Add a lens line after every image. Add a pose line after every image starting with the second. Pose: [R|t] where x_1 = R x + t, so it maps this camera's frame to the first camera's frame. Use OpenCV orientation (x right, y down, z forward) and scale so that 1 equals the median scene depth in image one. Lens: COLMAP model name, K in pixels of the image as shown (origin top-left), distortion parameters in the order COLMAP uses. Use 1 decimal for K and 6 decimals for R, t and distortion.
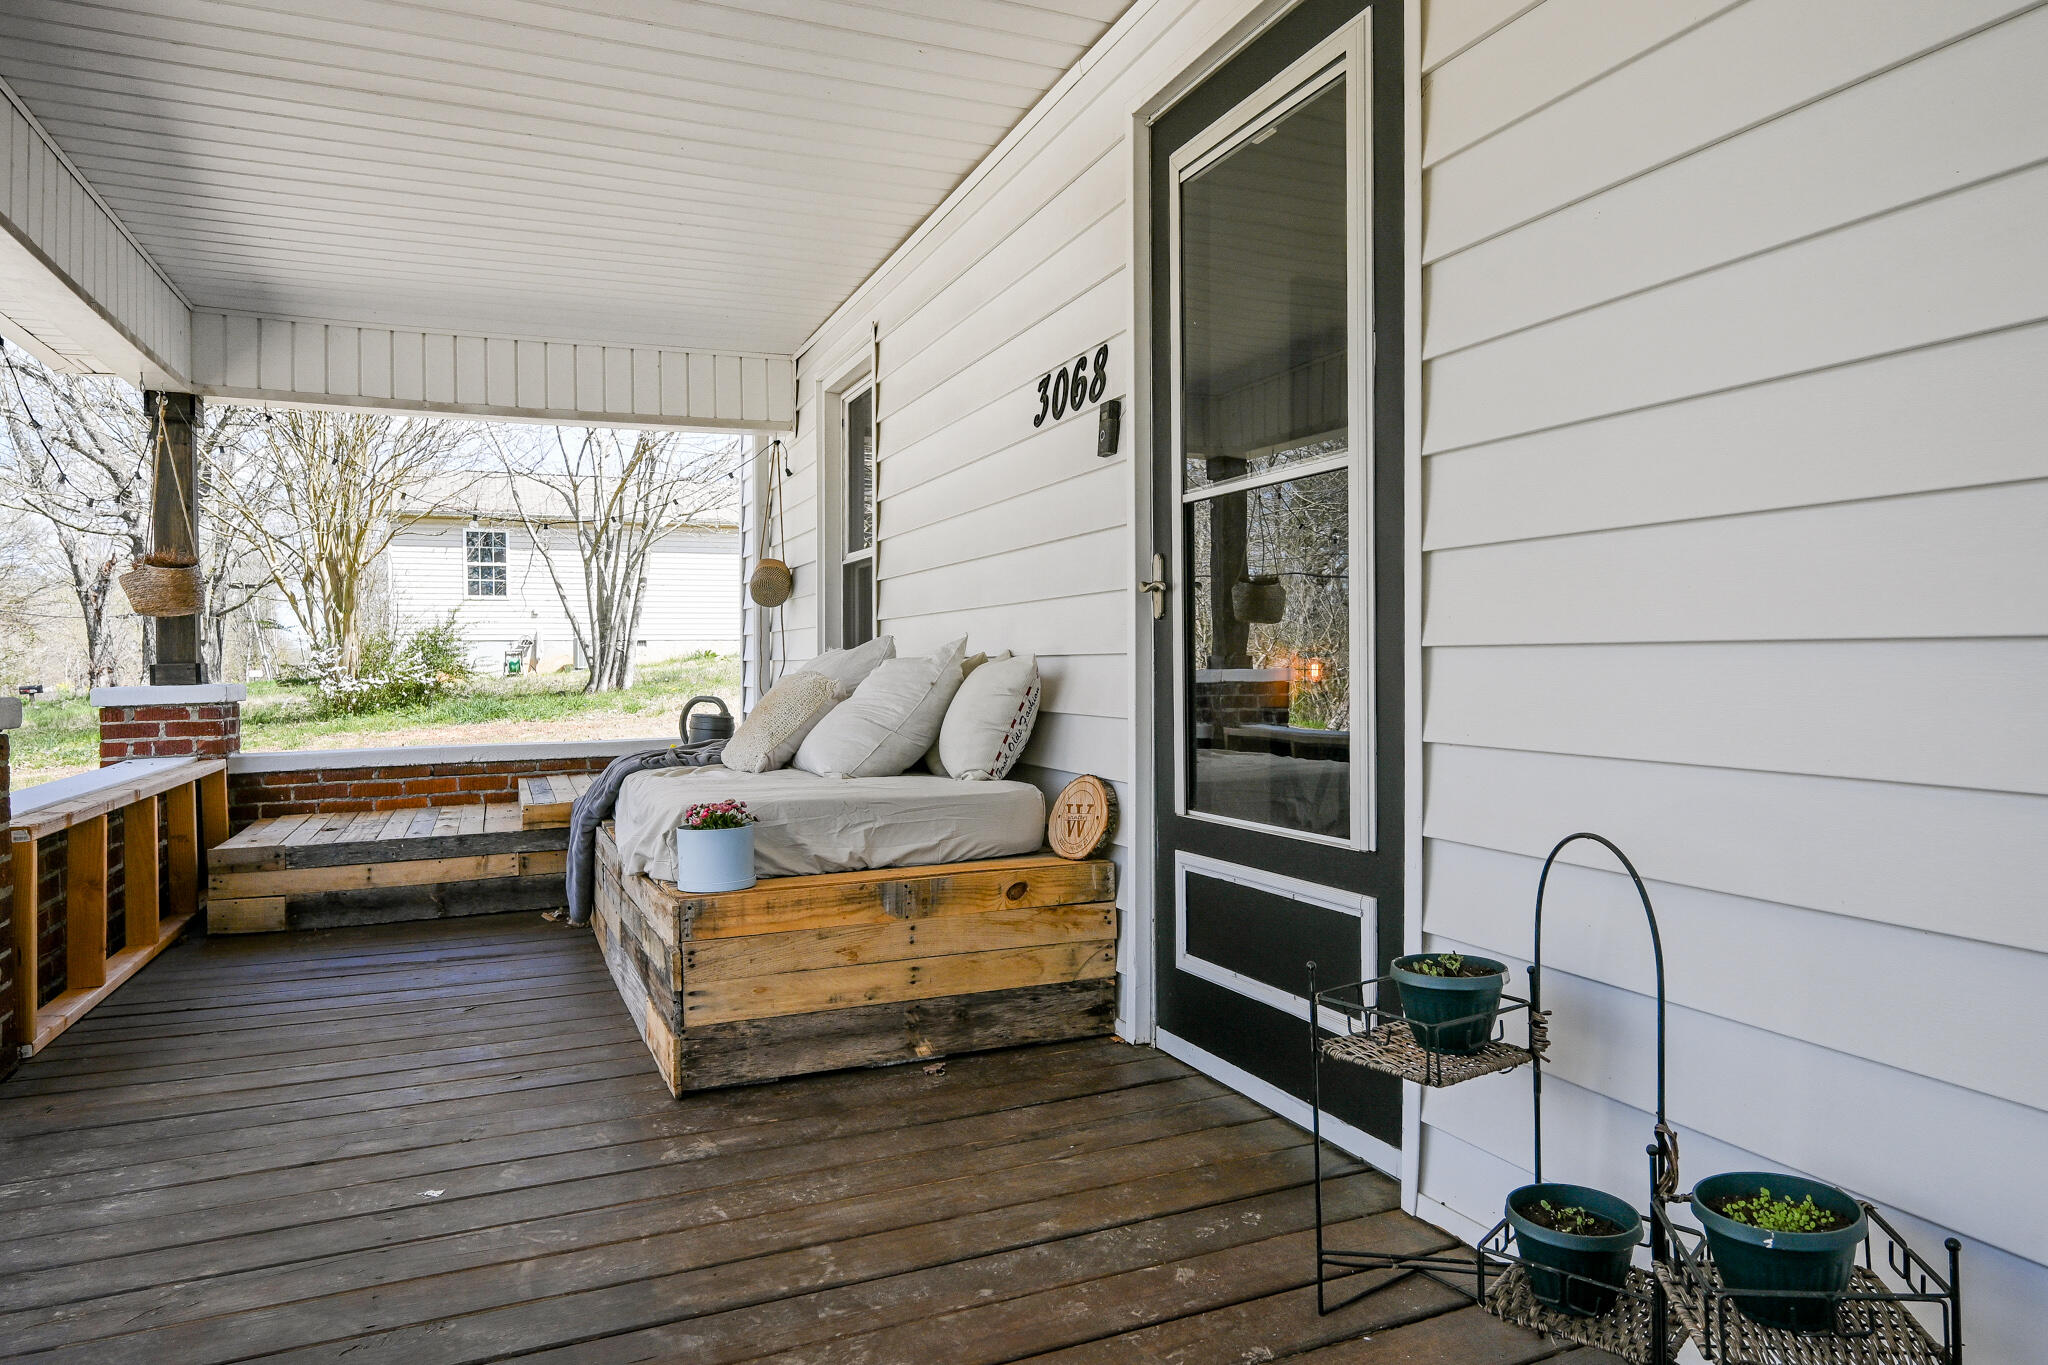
lens RADIAL K [[1273.3, 0, 1024.0], [0, 1273.3, 682.5], [0, 0, 1]] dist [-0.005570, 0.000214]
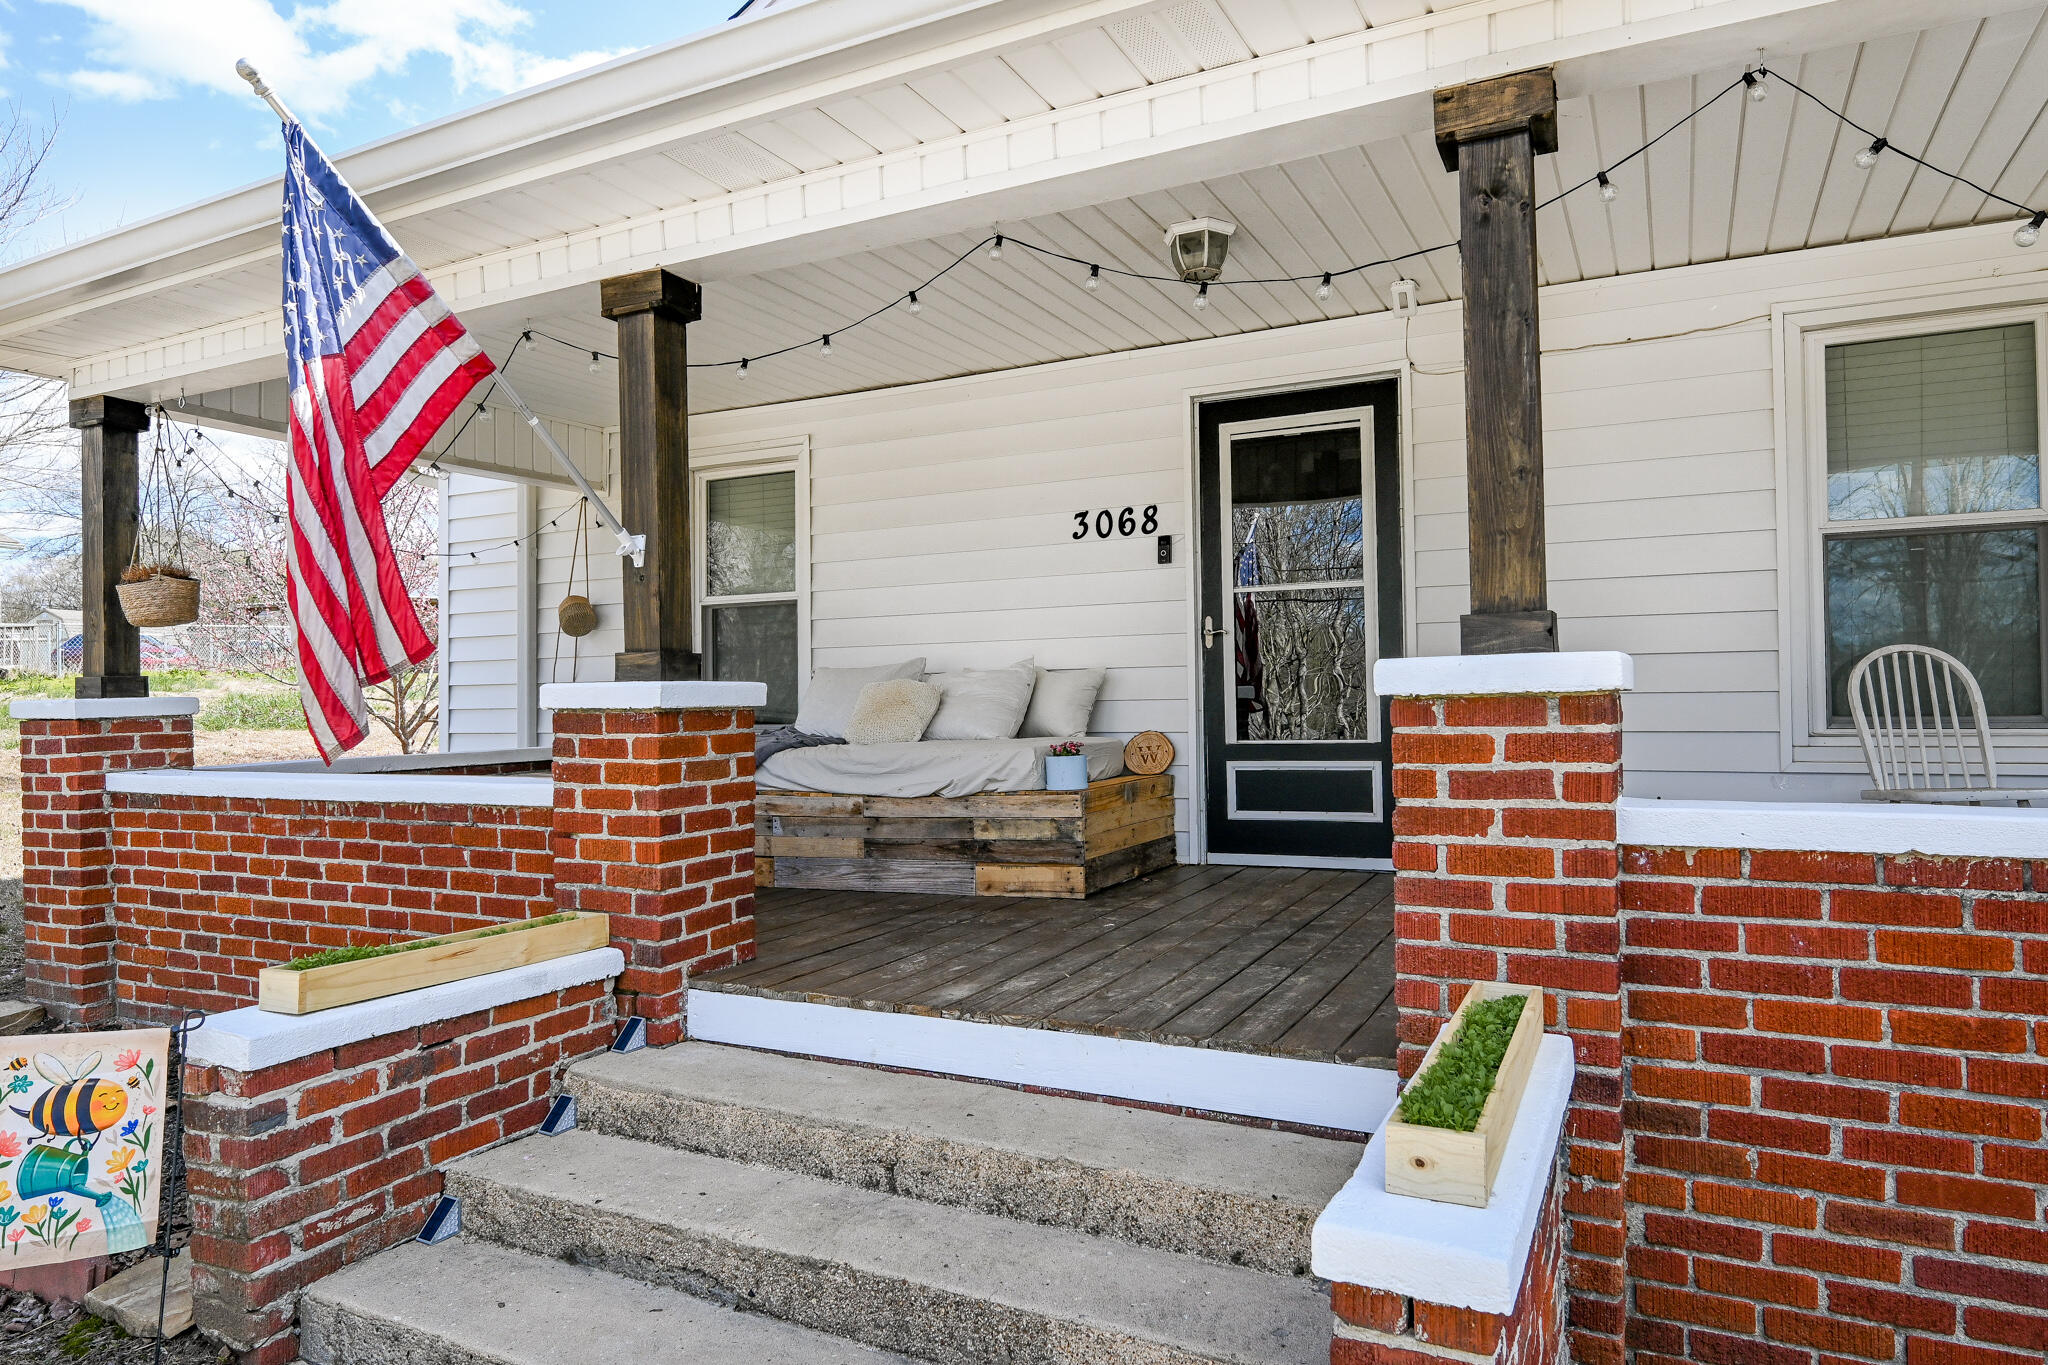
lens RADIAL K [[1252.7, 0, 1023.7], [0, 1252.7, 685.9], [0, 0, 1]] dist [-0.003303, -0.001642]
pose [[0.761690, 0.004783, 0.647924, -1.198216], [0.018265, 0.999417, -0.028851, 0.052219], [-0.647684, 0.033810, 0.761159, -0.271098]]
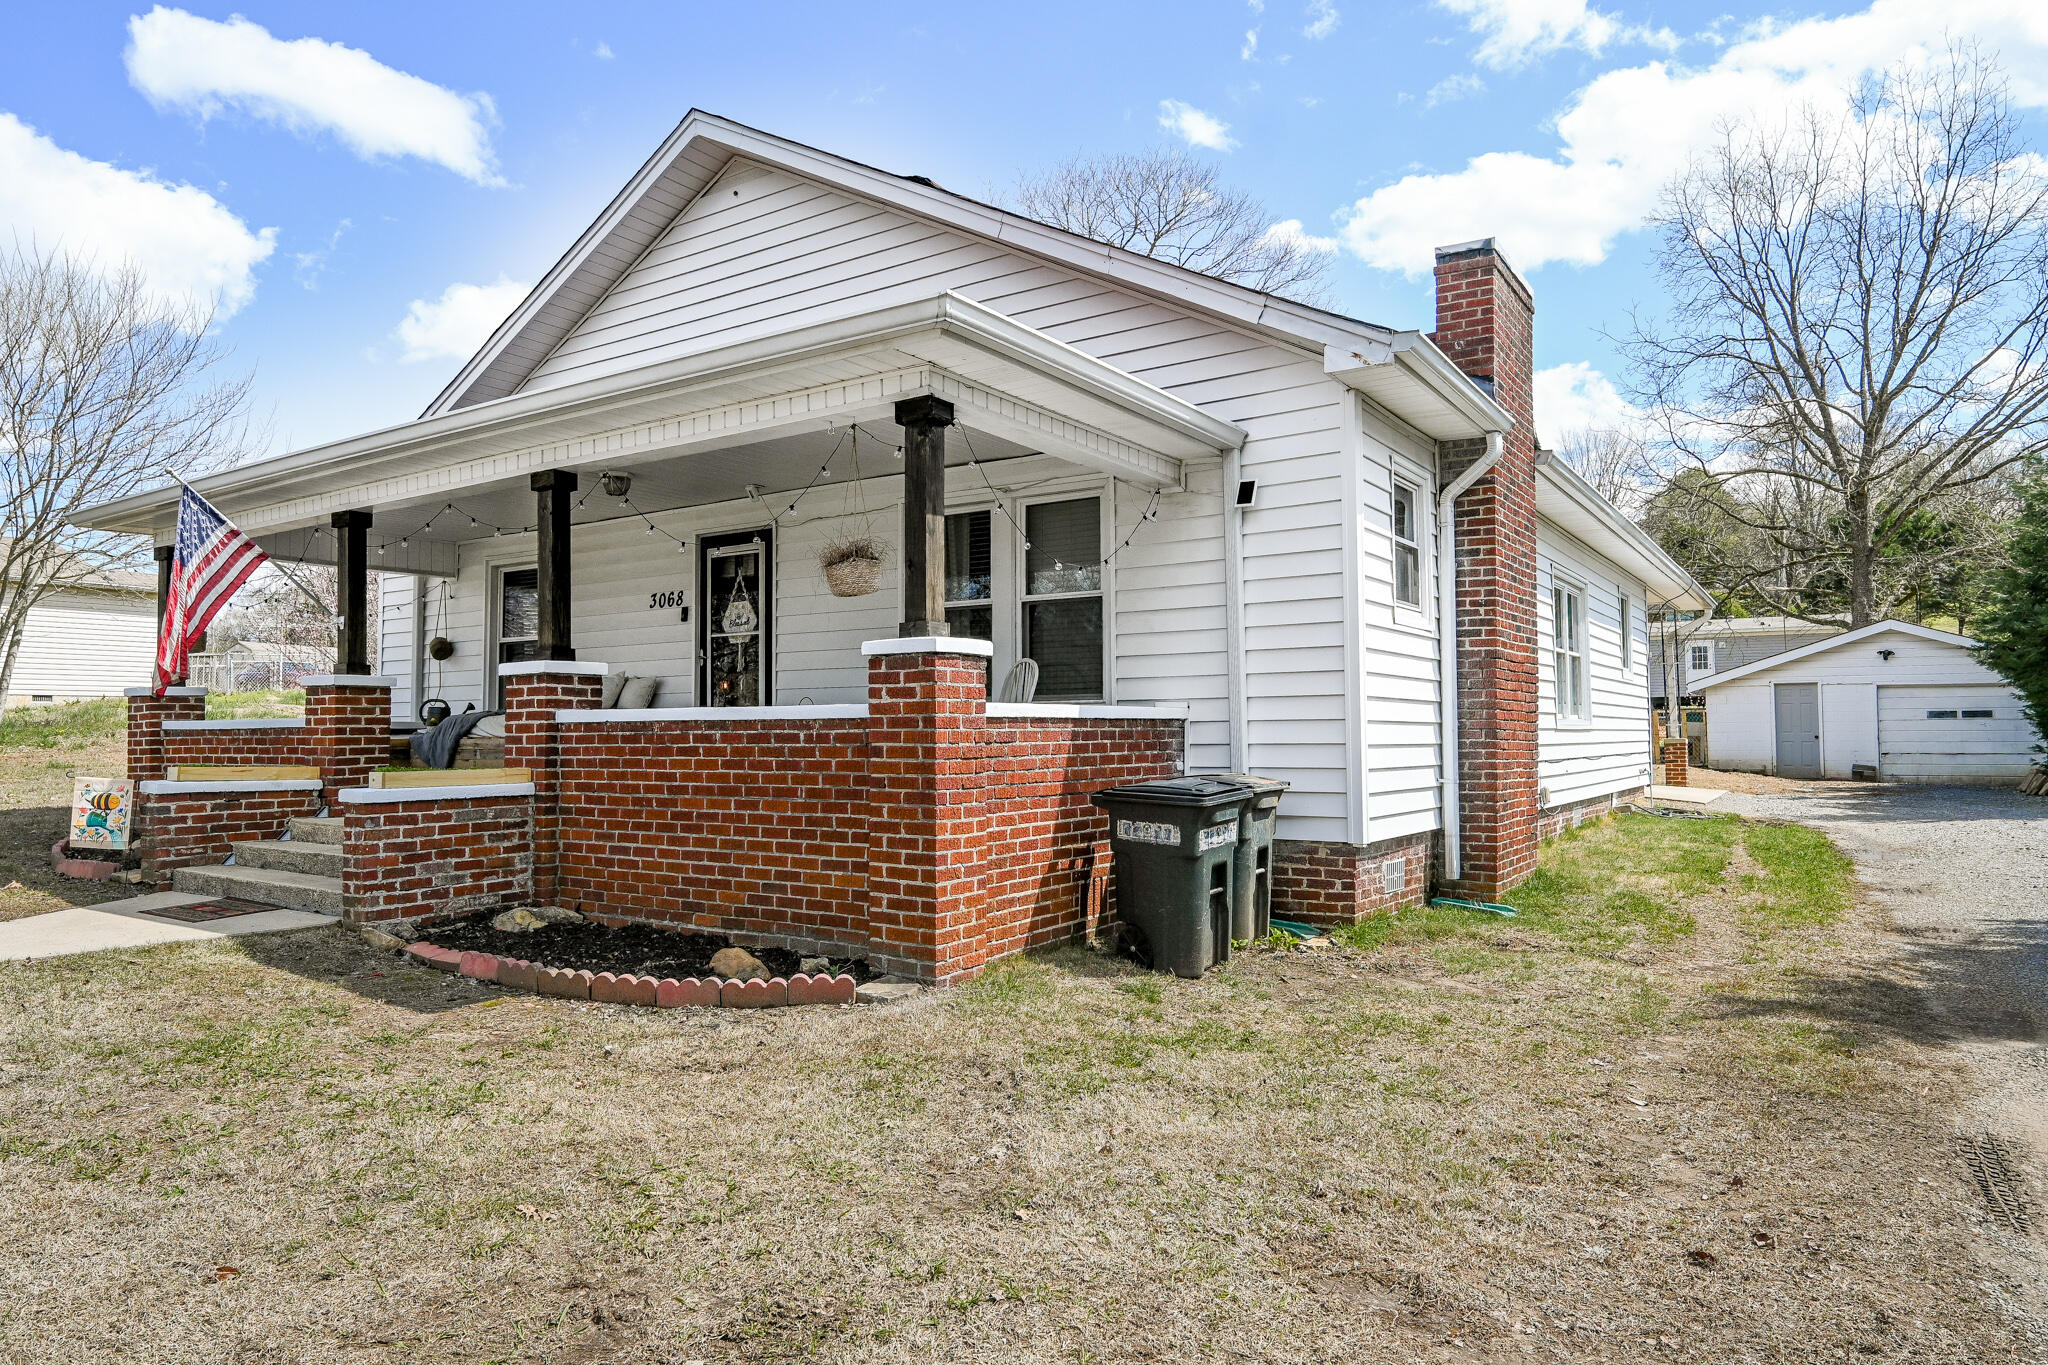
lens RADIAL K [[1252.7, 0, 1023.7], [0, 1252.7, 685.9], [0, 0, 1]] dist [-0.003303, -0.001642]
pose [[0.831169, 0.024120, 0.555496, -1.018059], [0.008236, 0.998415, -0.055675, 0.196734], [-0.555958, 0.050851, 0.829653, -2.298667]]
